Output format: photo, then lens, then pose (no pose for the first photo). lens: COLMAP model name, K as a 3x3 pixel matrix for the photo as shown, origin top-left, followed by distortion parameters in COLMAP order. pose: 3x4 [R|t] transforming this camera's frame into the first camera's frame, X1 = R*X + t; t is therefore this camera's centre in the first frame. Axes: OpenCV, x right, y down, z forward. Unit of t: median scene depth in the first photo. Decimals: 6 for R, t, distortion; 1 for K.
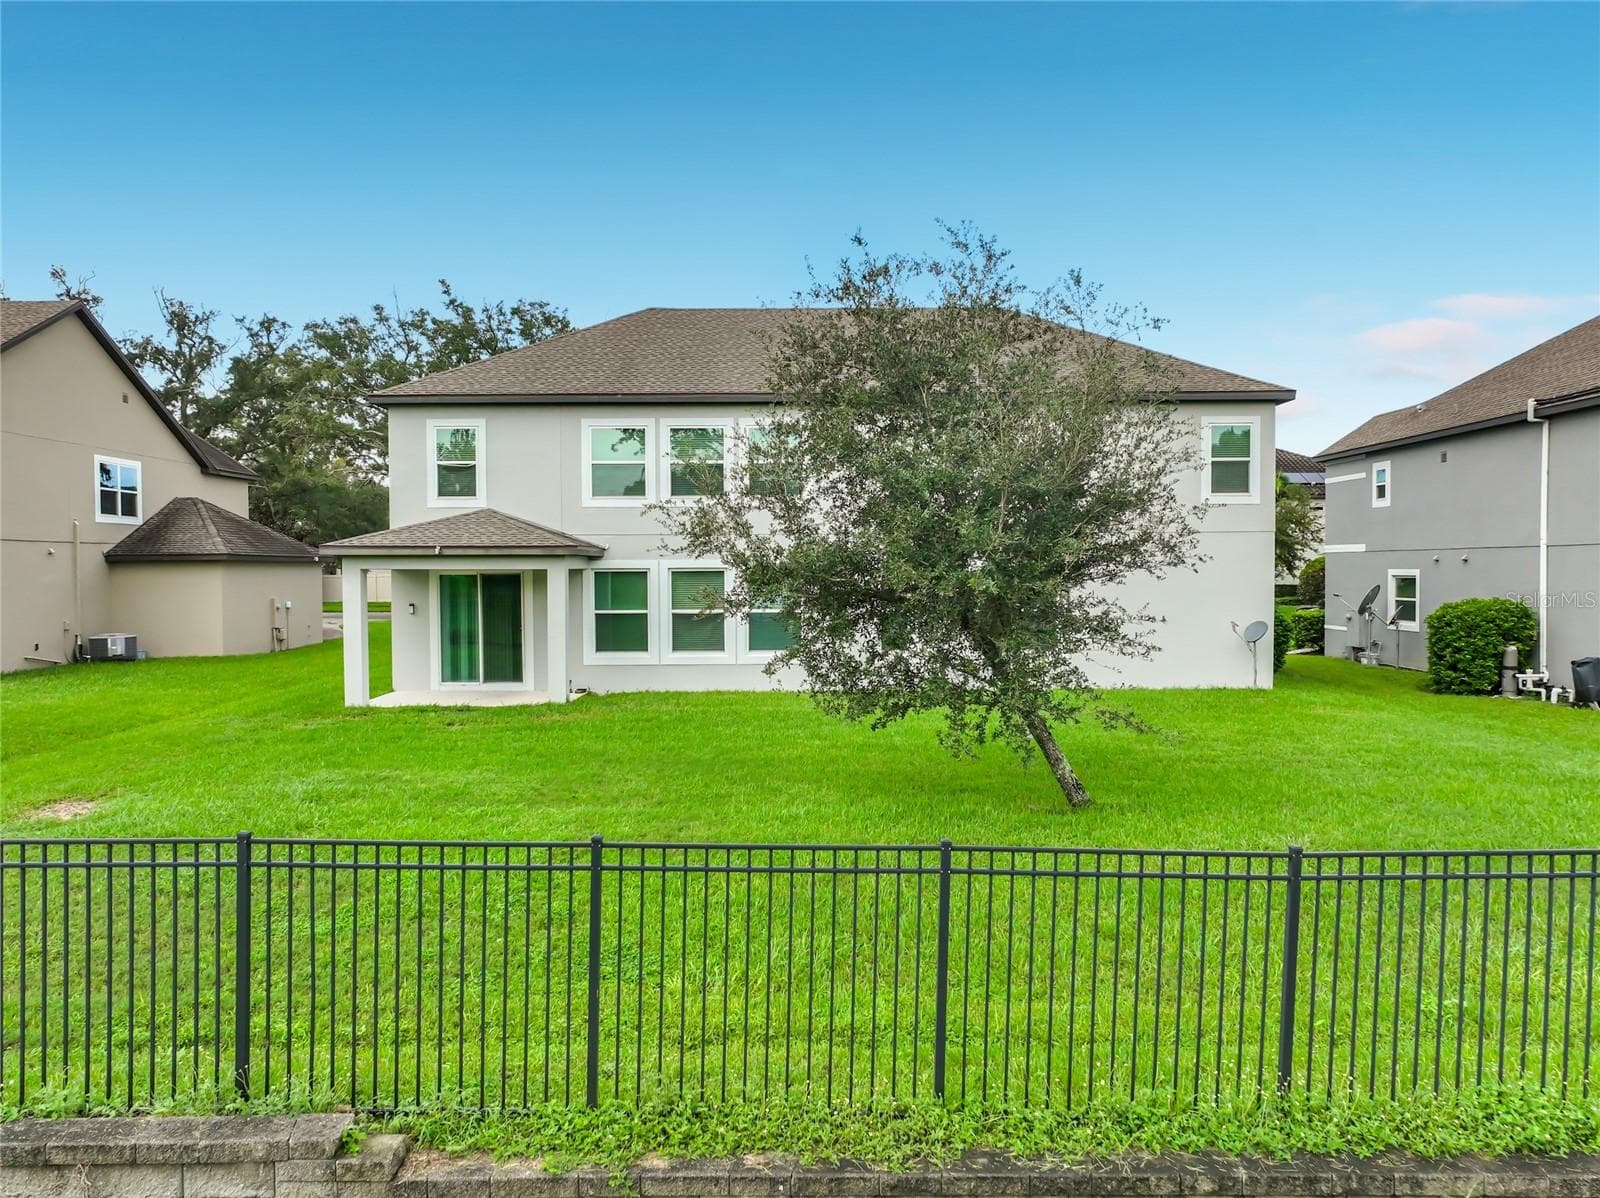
lens RADIAL K [[1117.1, 0, 800.5], [0, 1117.1, 598.7], [0, 0, 1]] dist [-0.001823, 0.008909]
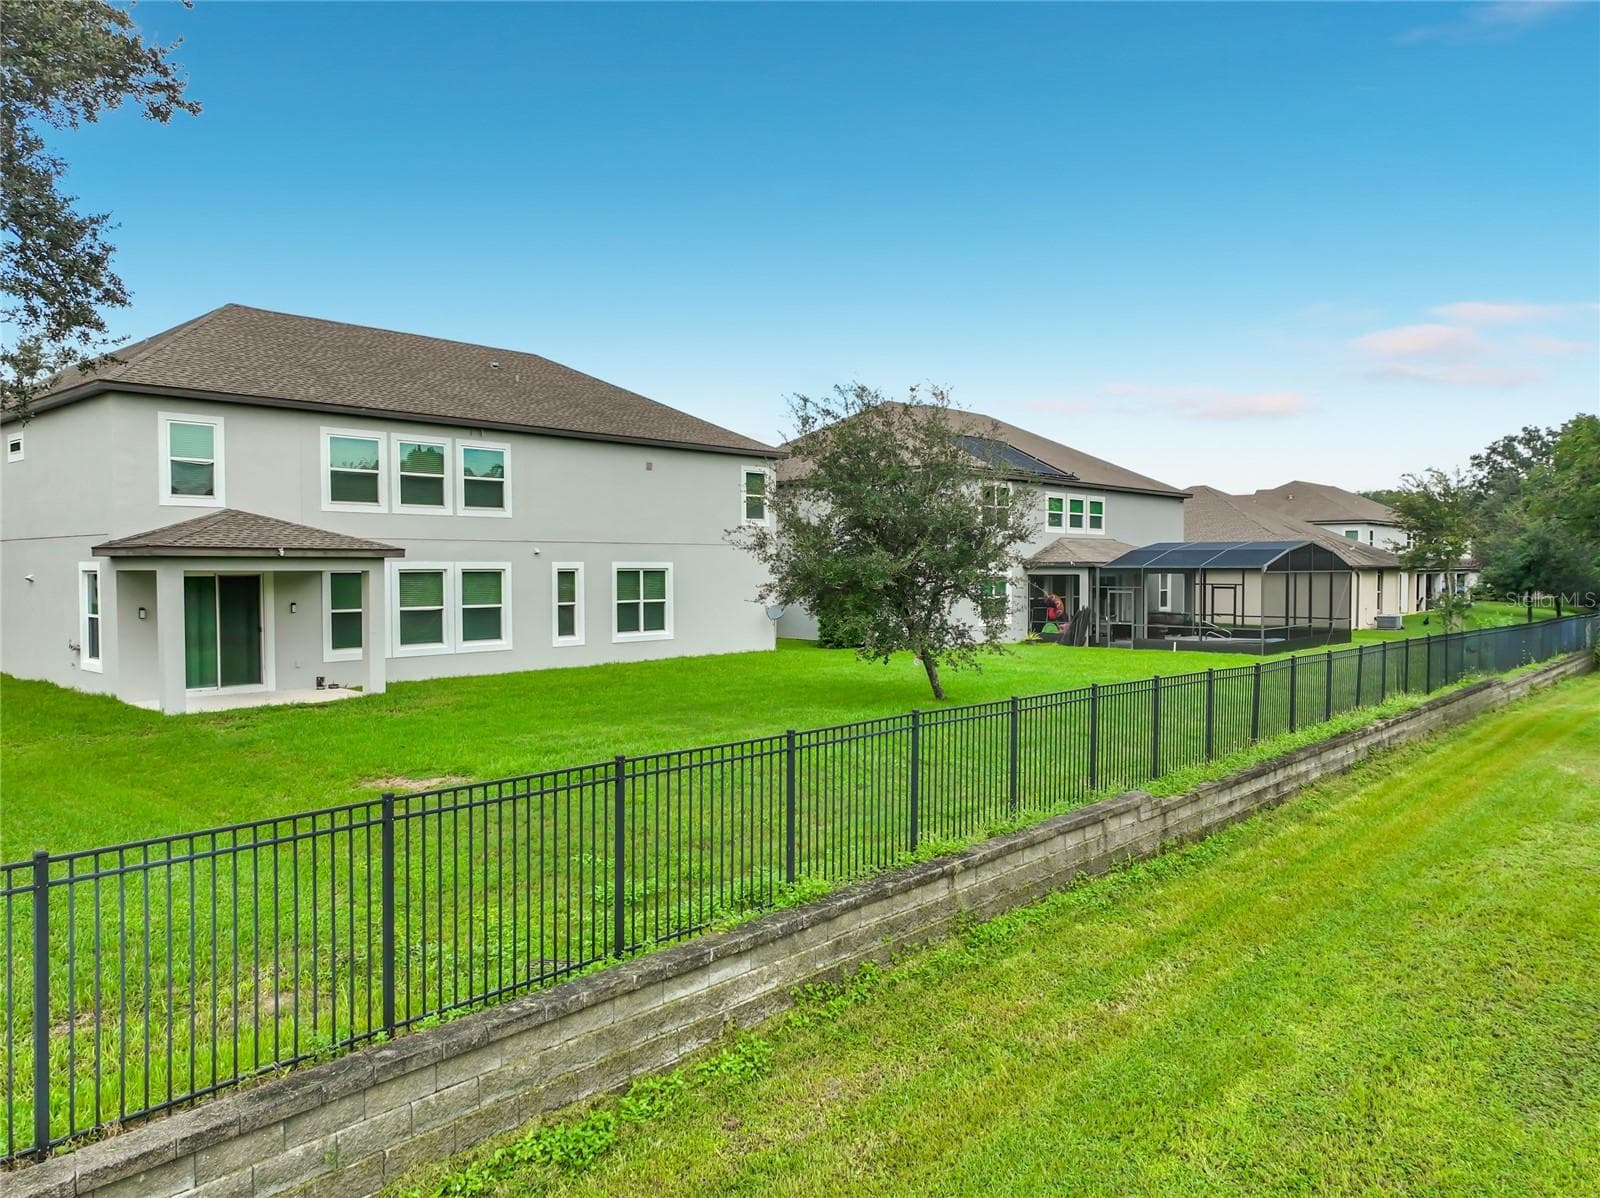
lens RADIAL K [[1117.1, 0, 806.1], [0, 1117.1, 601.2], [0, 0, 1]] dist [-0.001823, 0.008909]
pose [[0.667355, -0.020511, 0.744457, -0.672172], [0.025174, 0.999671, 0.004976, 0.008373], [-0.744314, 0.015420, 0.667652, -0.031142]]
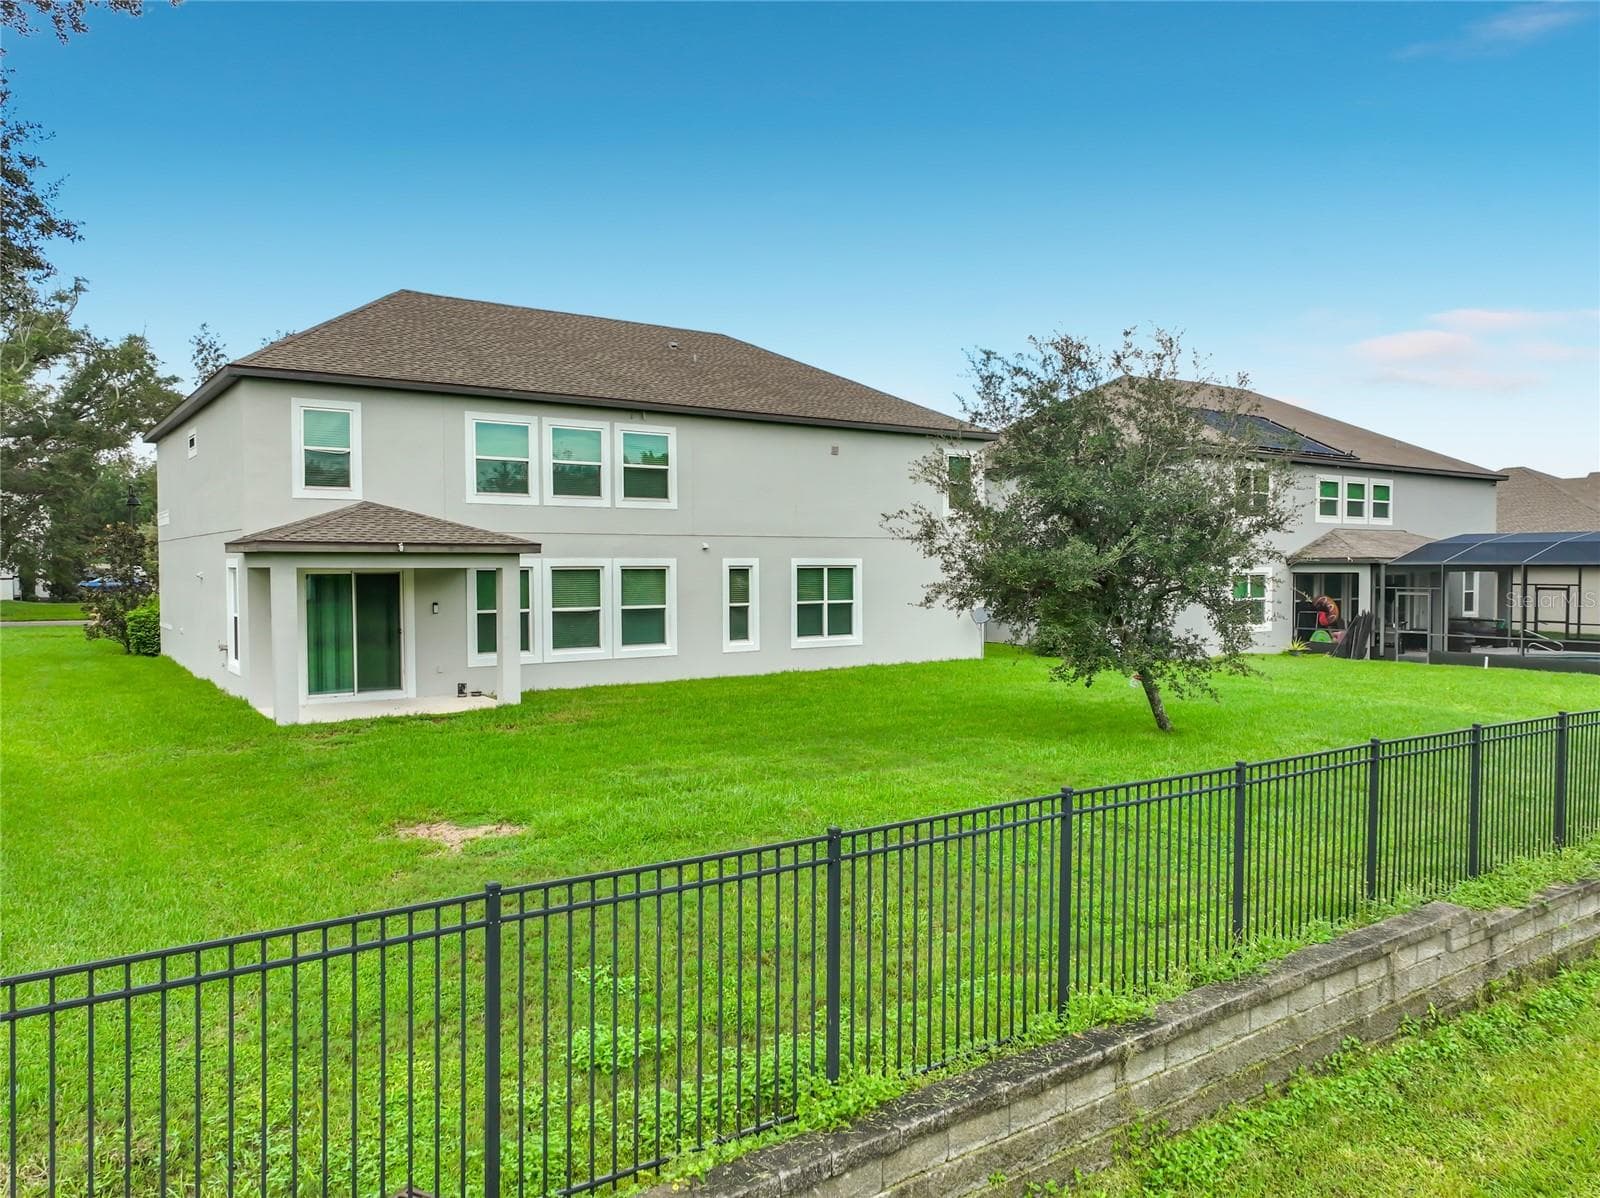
lens RADIAL K [[1117.1, 0, 807.4], [0, 1117.1, 603.2], [0, 0, 1]] dist [-0.001823, 0.008909]
pose [[0.813834, -0.018345, 0.580808, -0.516380], [0.019605, 0.999799, 0.004110, 0.005890], [-0.580767, 0.008042, 0.814030, 0.049040]]
